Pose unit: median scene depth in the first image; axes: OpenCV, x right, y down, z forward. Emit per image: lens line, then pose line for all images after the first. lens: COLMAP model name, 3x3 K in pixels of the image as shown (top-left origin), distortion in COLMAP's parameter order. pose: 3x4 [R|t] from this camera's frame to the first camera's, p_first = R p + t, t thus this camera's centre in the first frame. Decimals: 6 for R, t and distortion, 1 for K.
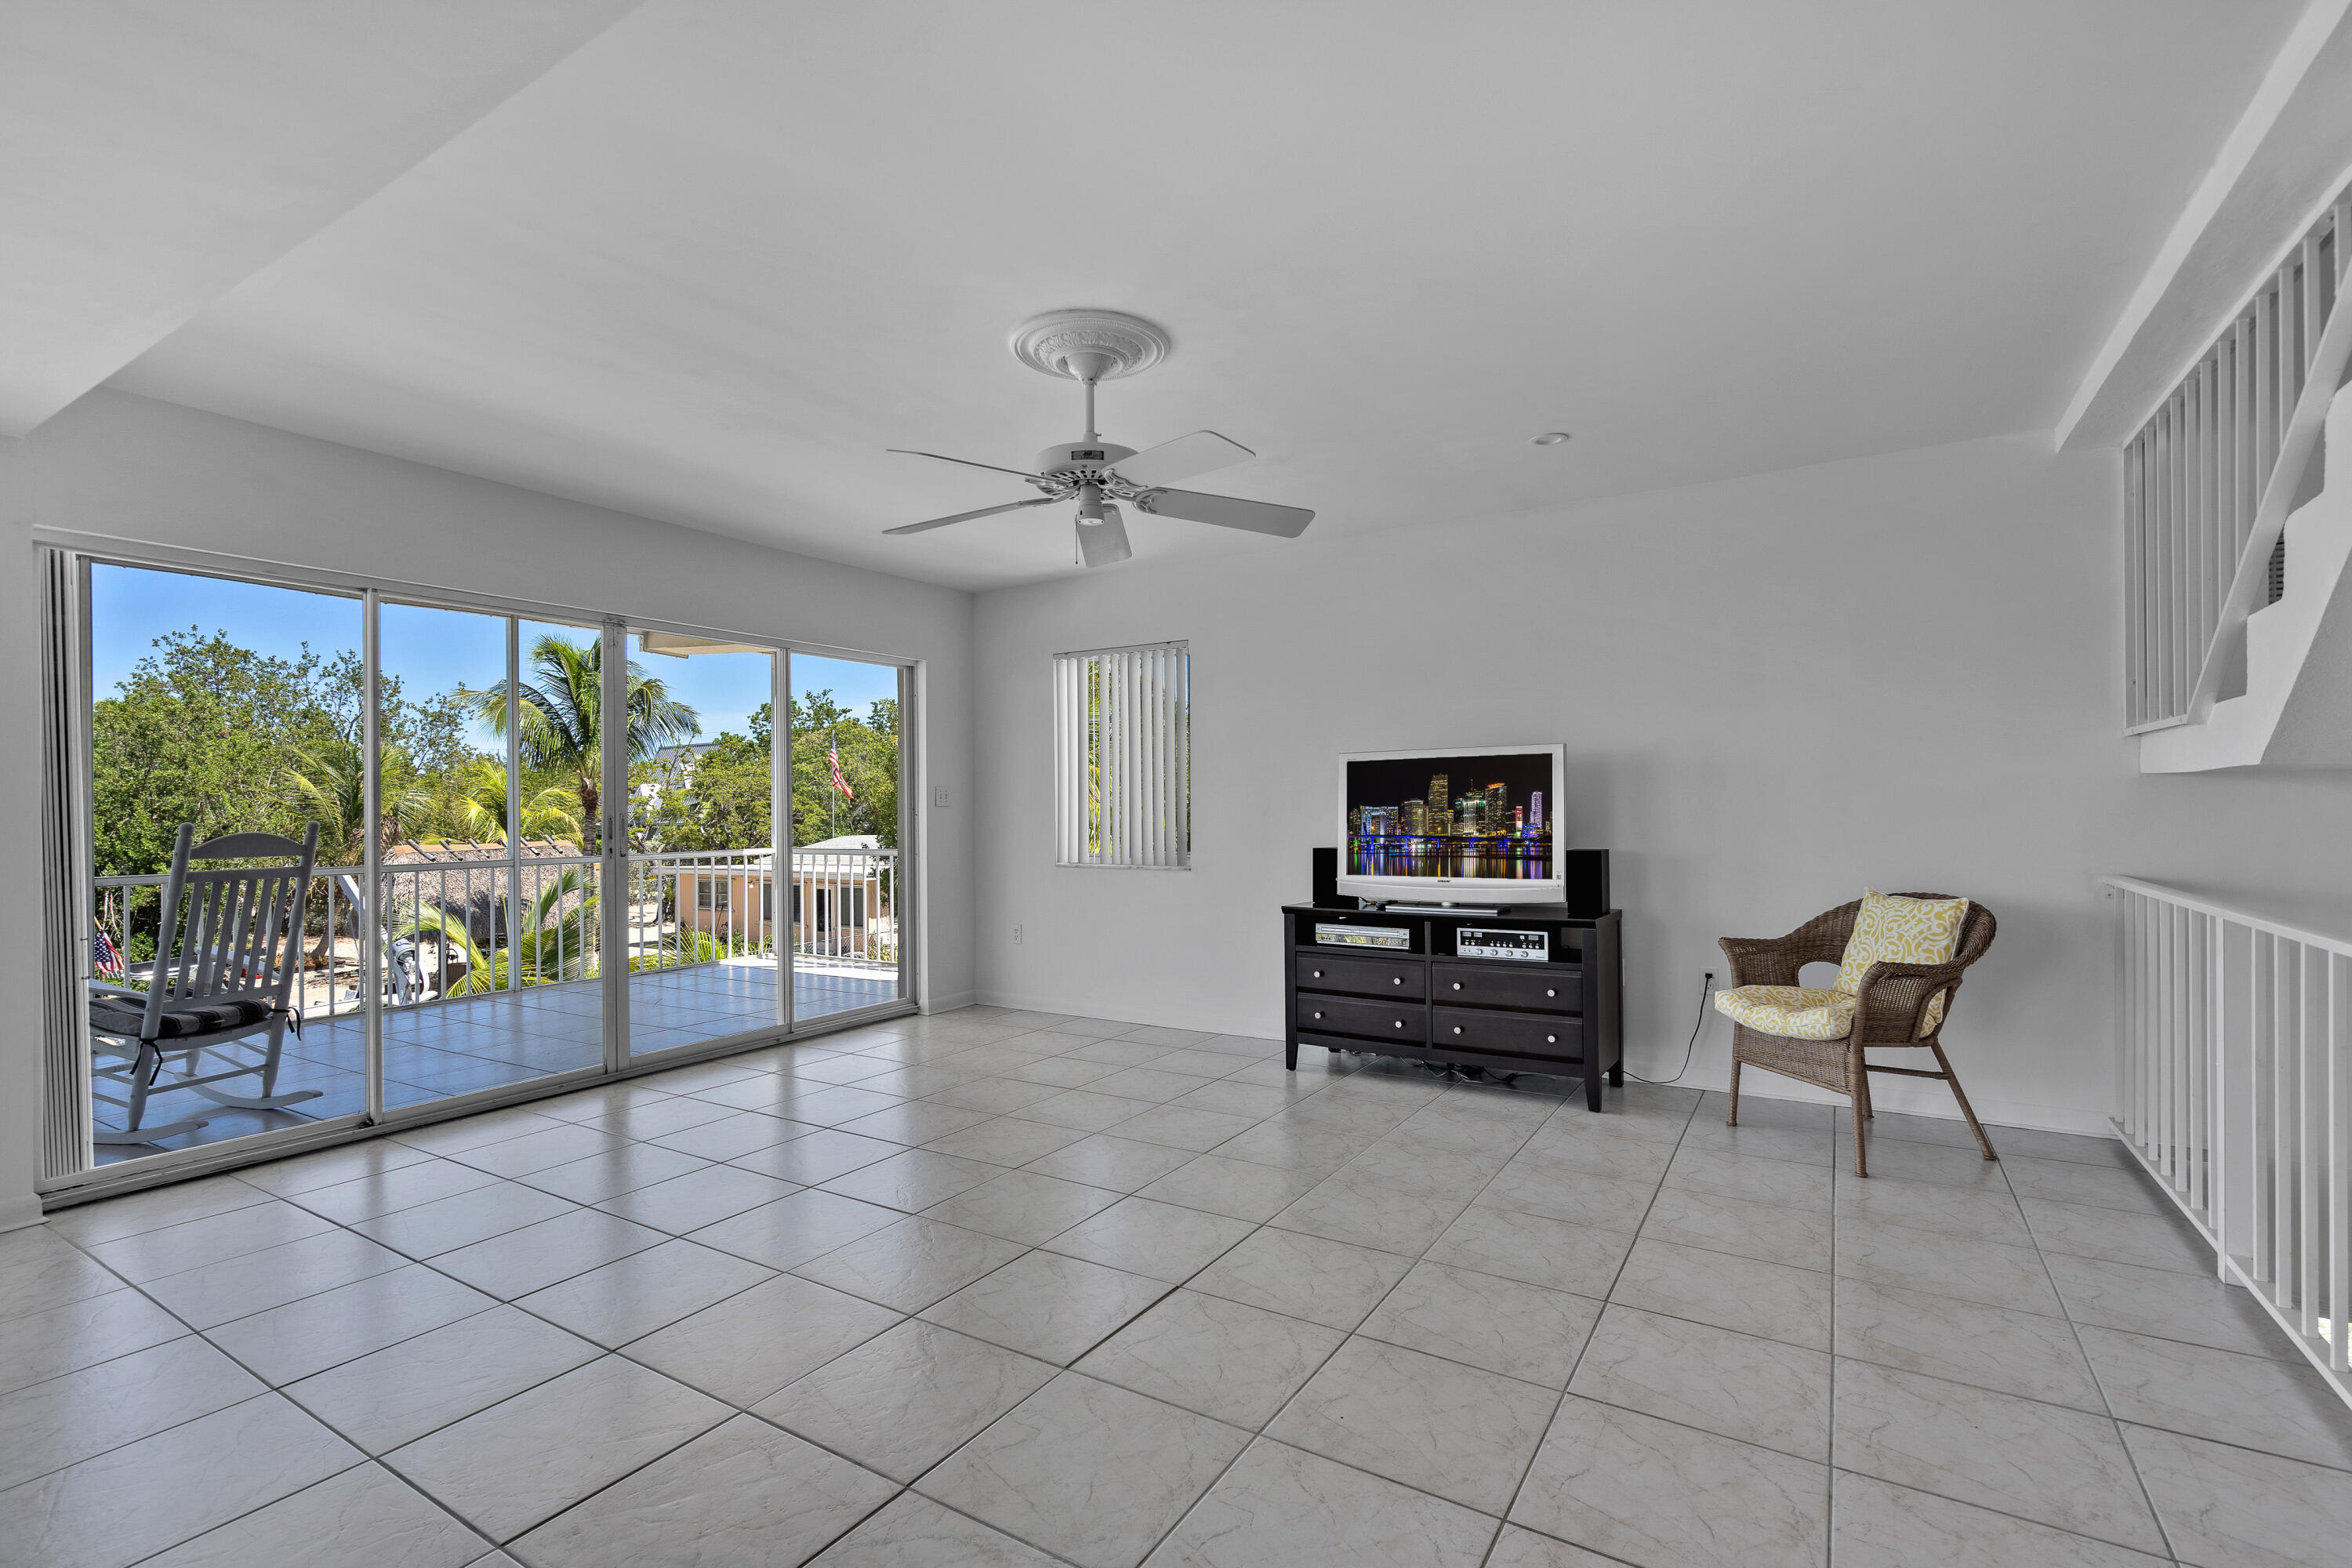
lens RADIAL K [[1079.8, 0, 1138.8], [0, 1079.8, 794.2], [0, 0, 1]] dist [0.003980, 0.001018]
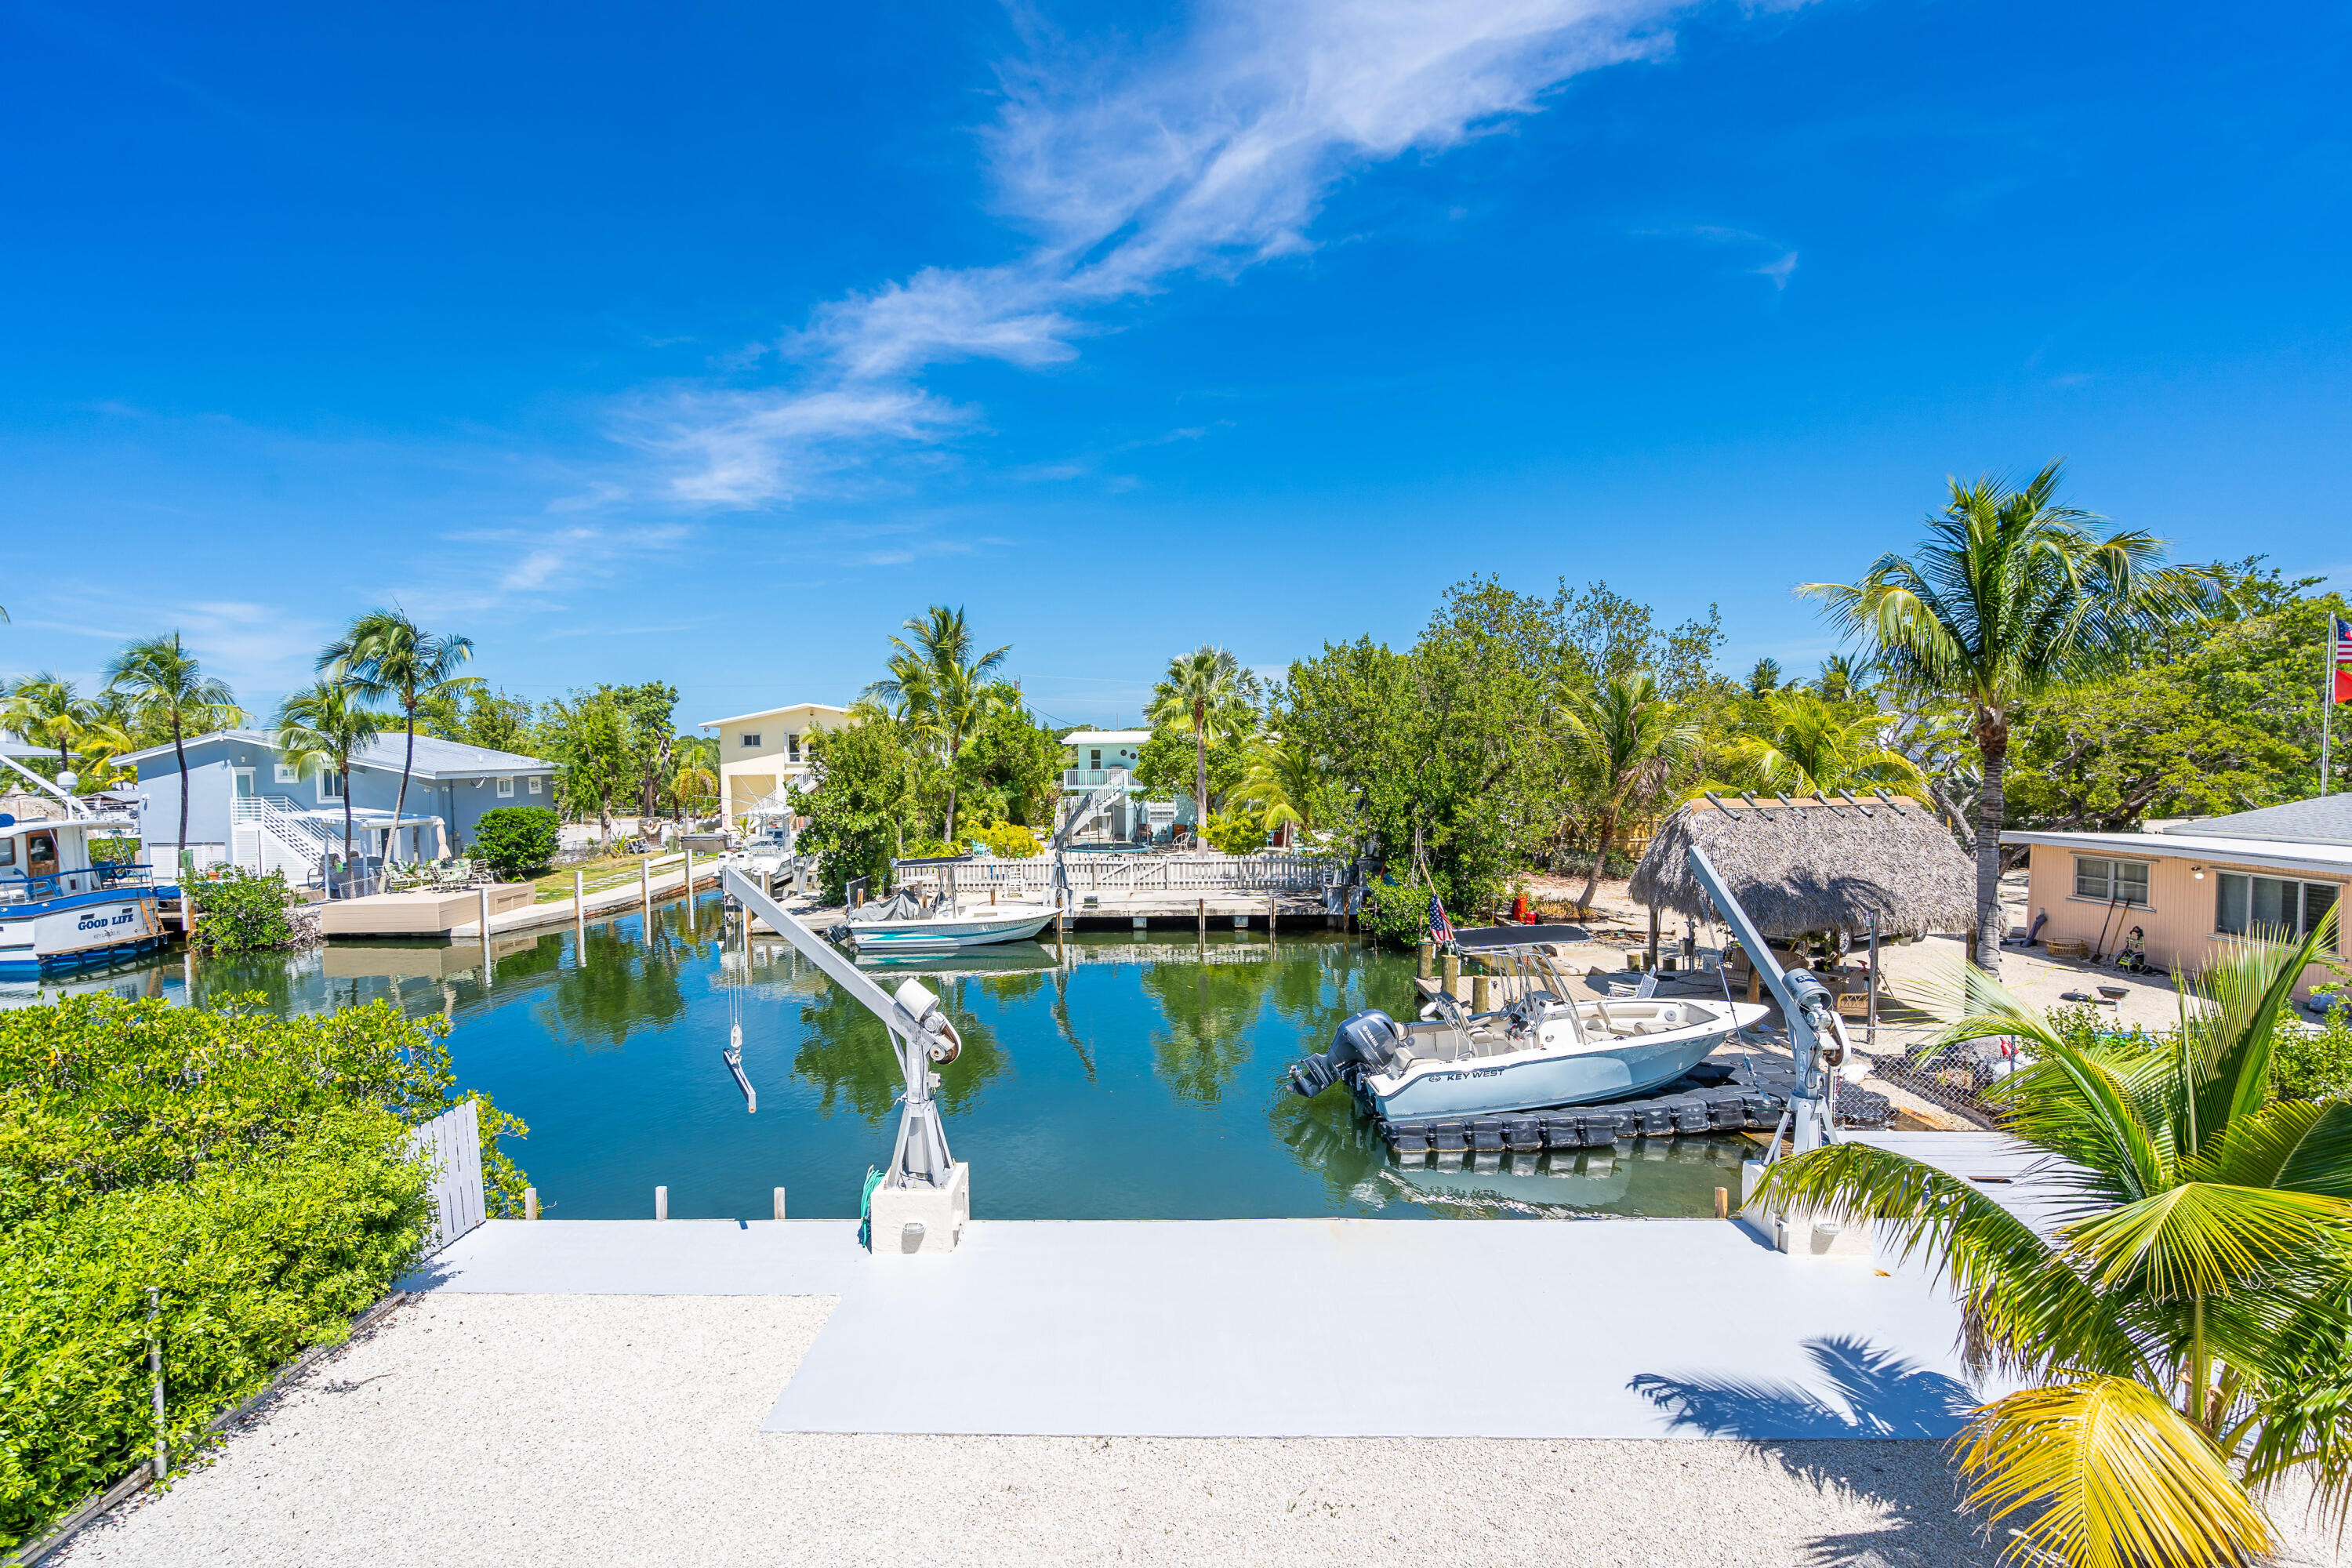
lens RADIAL K [[1071.4, 0, 1113.5], [0, 1071.4, 861.8], [0, 0, 1]] dist [-0.006183, 0.003118]
pose [[0.527040, 0.091861, -0.844861, -1.242422], [0.015906, 0.992900, 0.117880, -0.036717], [0.849691, -0.075566, 0.521837, 1.120292]]
